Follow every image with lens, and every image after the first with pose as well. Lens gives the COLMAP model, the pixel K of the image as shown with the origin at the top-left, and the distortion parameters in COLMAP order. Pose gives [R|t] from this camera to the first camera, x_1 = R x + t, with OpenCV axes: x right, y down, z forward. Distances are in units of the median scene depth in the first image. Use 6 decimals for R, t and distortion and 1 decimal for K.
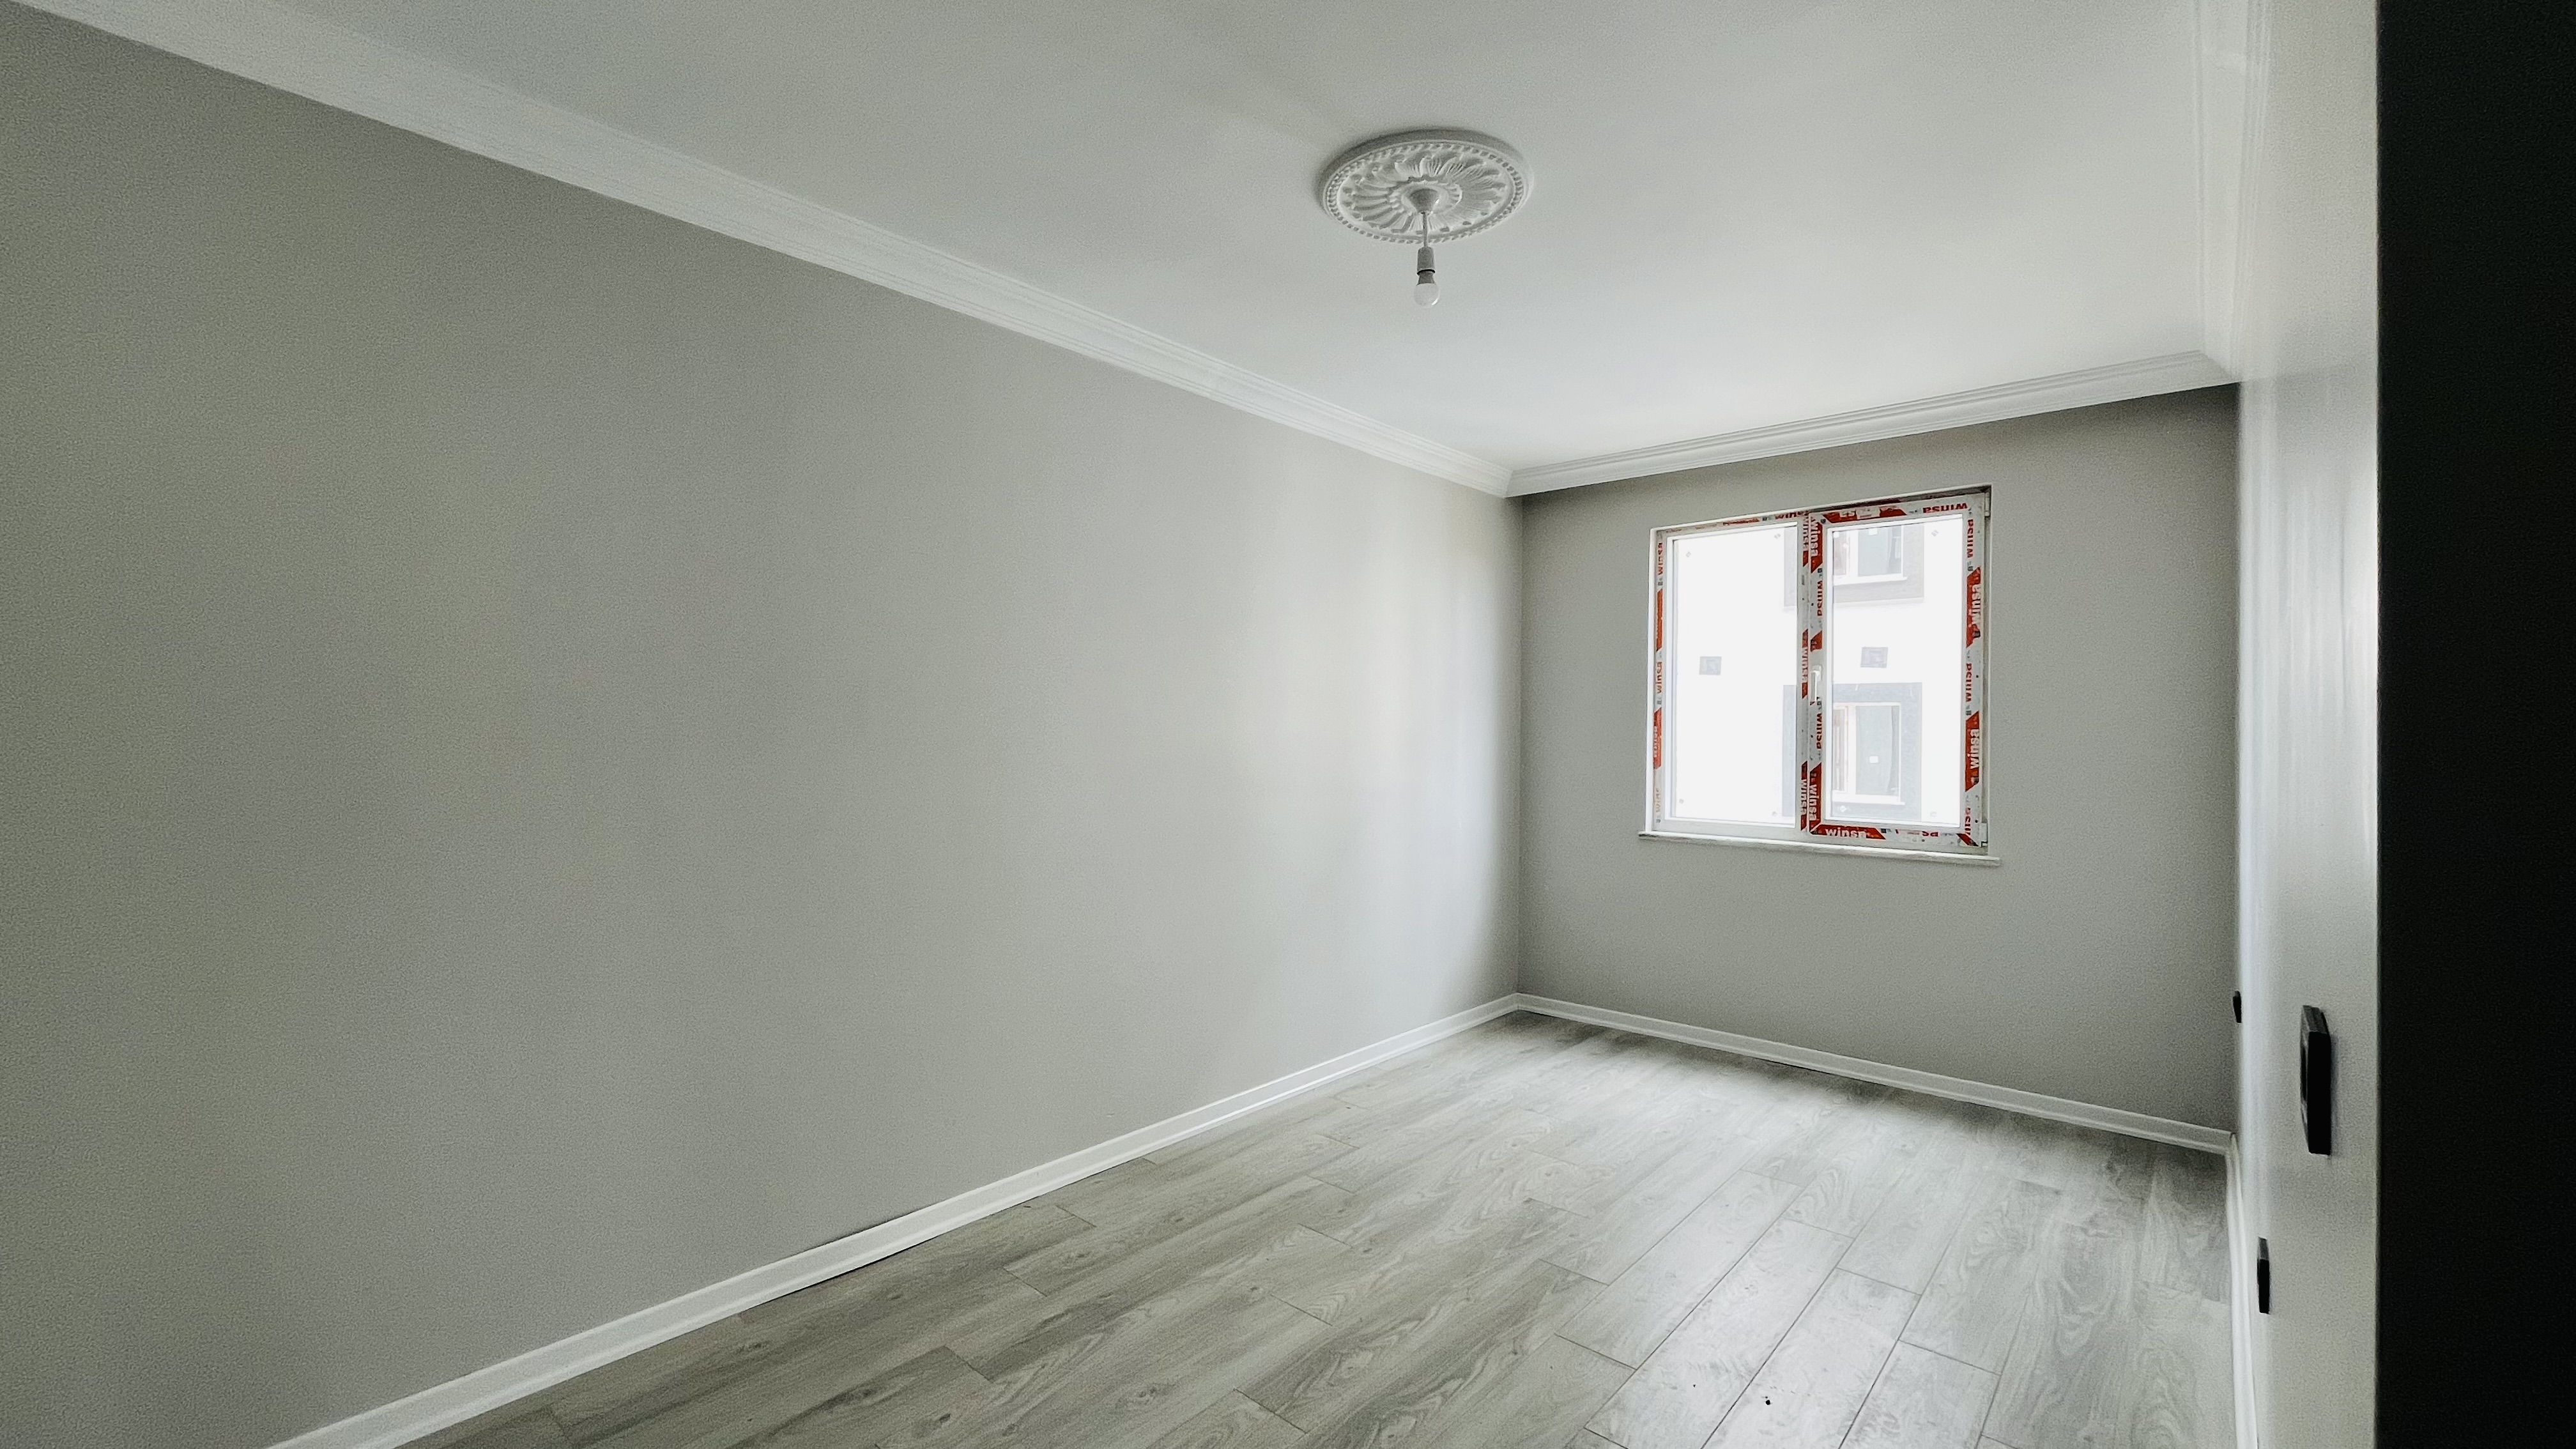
lens RADIAL K [[1041.3, 0, 1278.4], [0, 1041.3, 720.6], [0, 0, 1]] dist [0.001580, -0.000265]
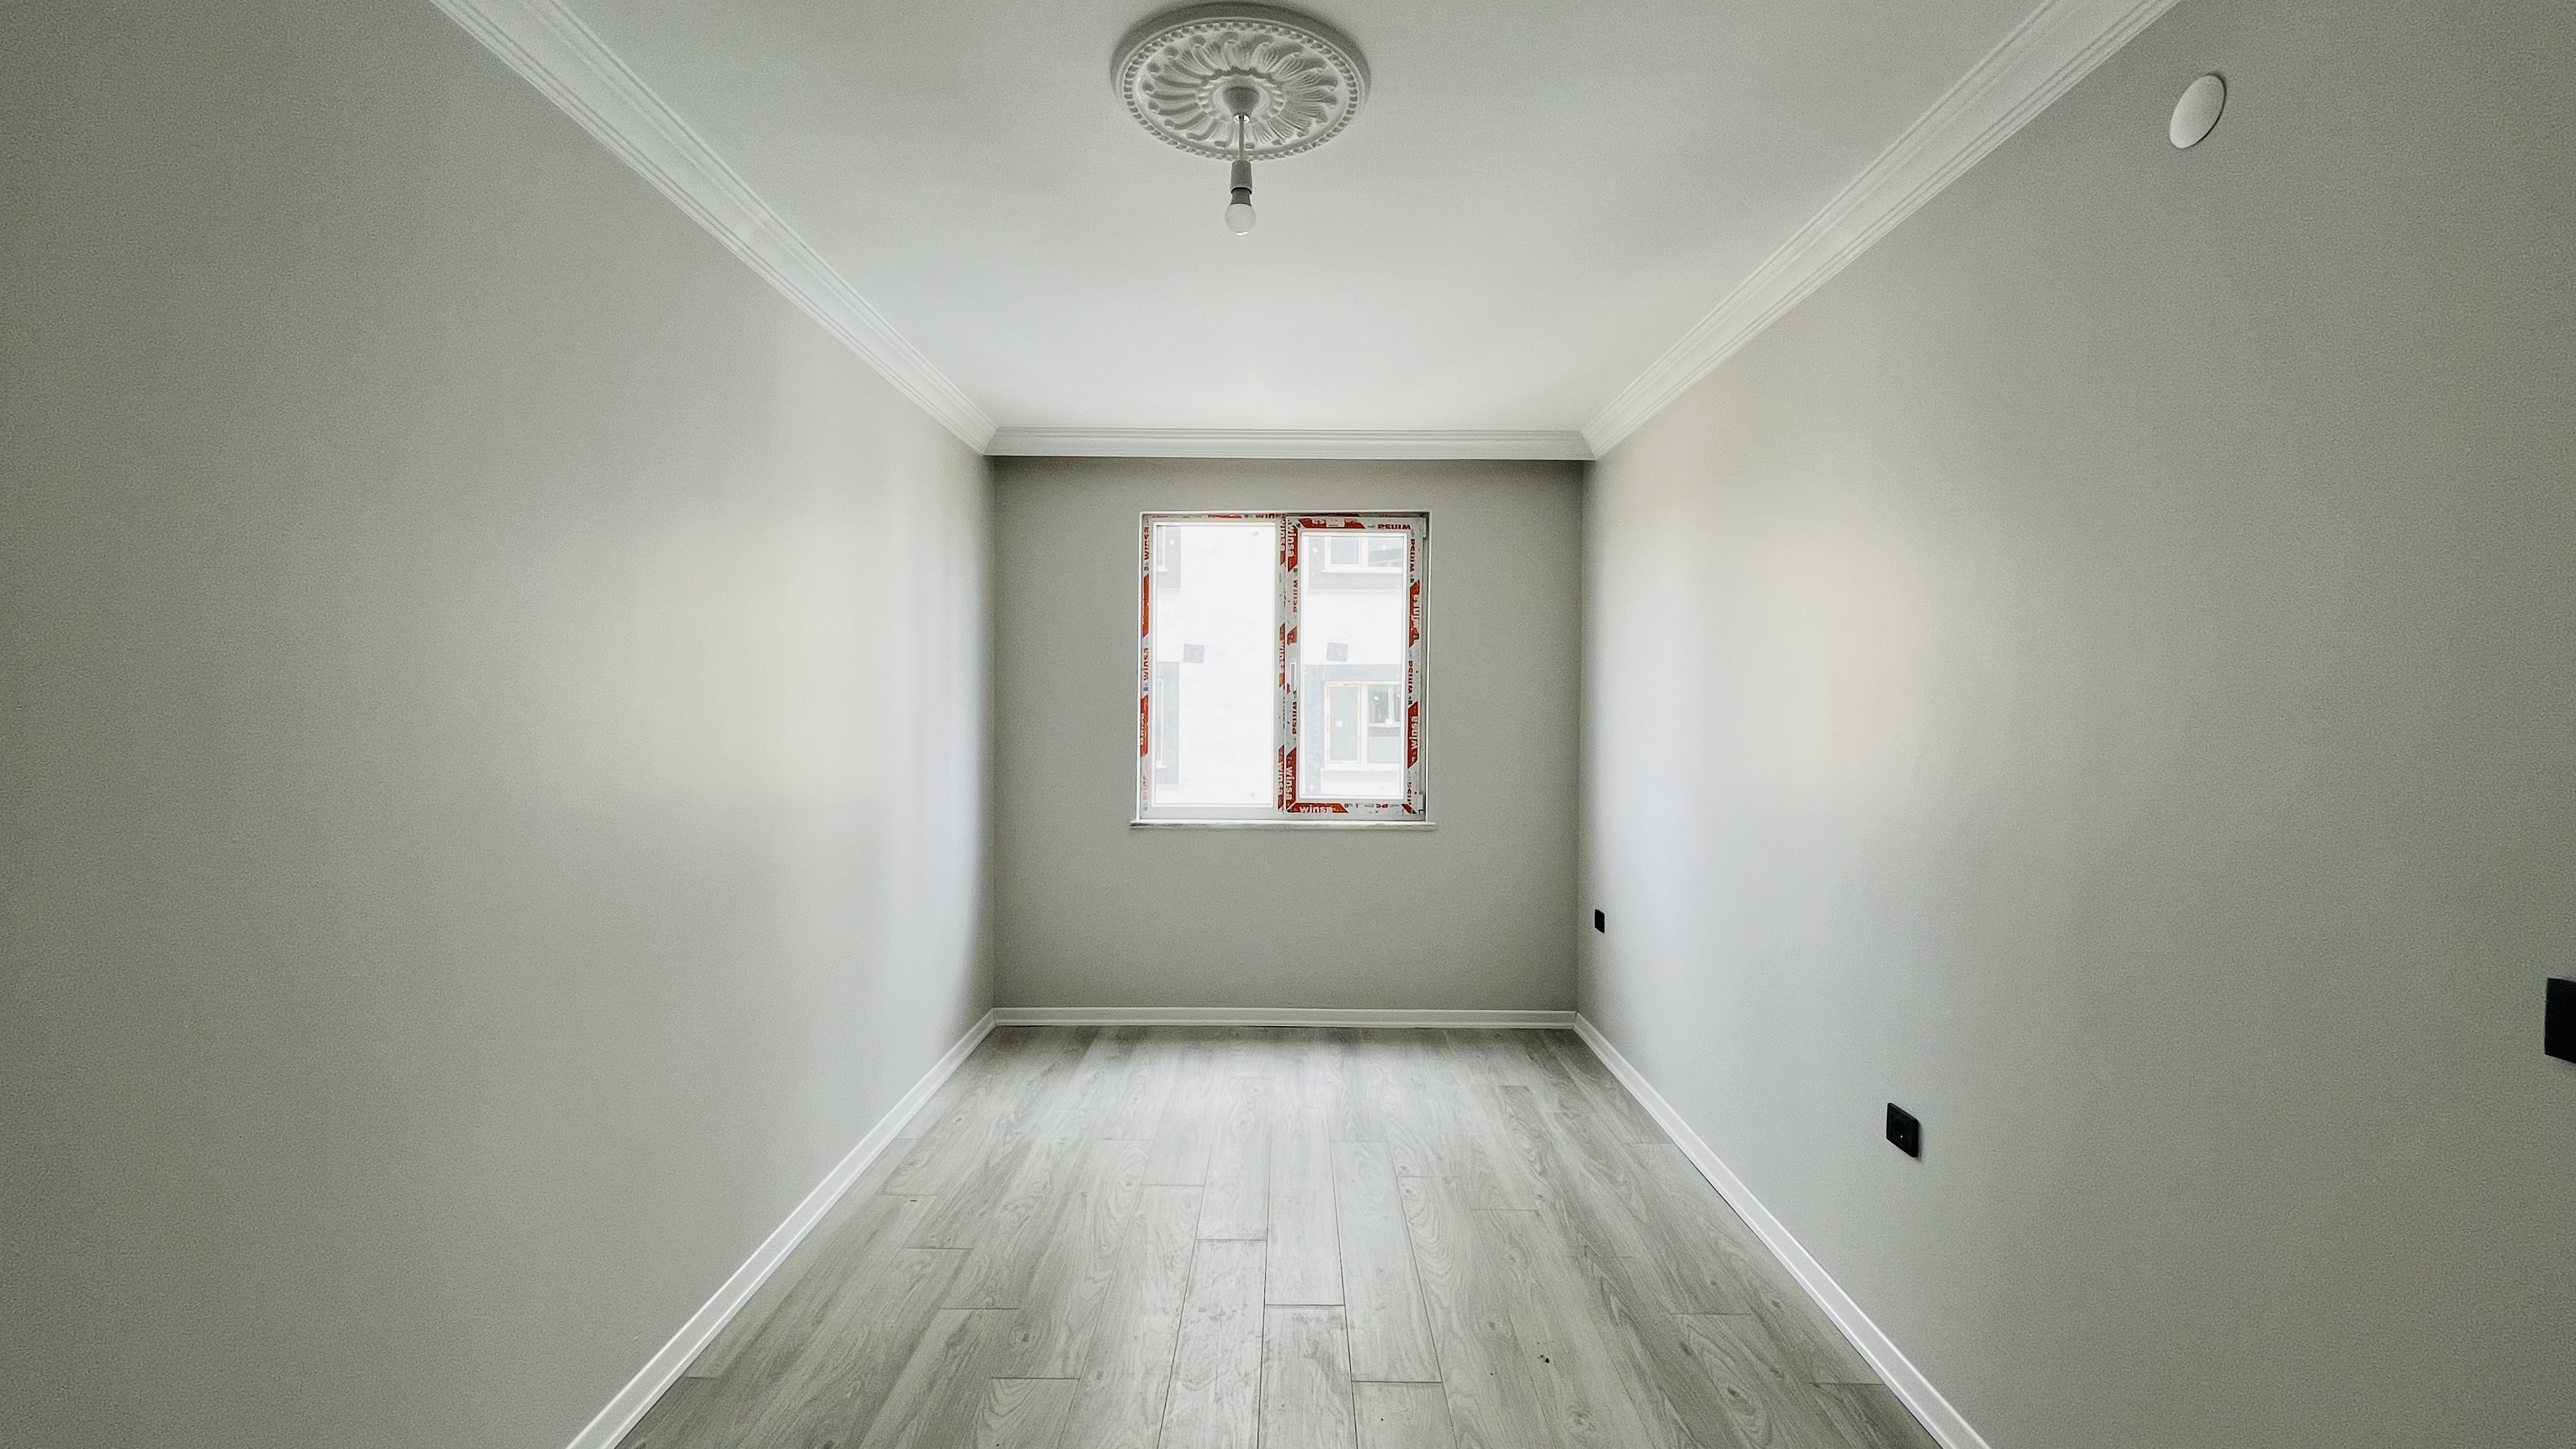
lens RADIAL K [[1041.3, 0, 1278.4], [0, 1041.3, 720.6], [0, 0, 1]] dist [0.001580, -0.000265]
pose [[0.745811, -0.016081, 0.665963, -0.229981], [-0.004847, 0.999551, 0.029565, -0.020060], [-0.666140, -0.025278, 0.745398, 0.205612]]
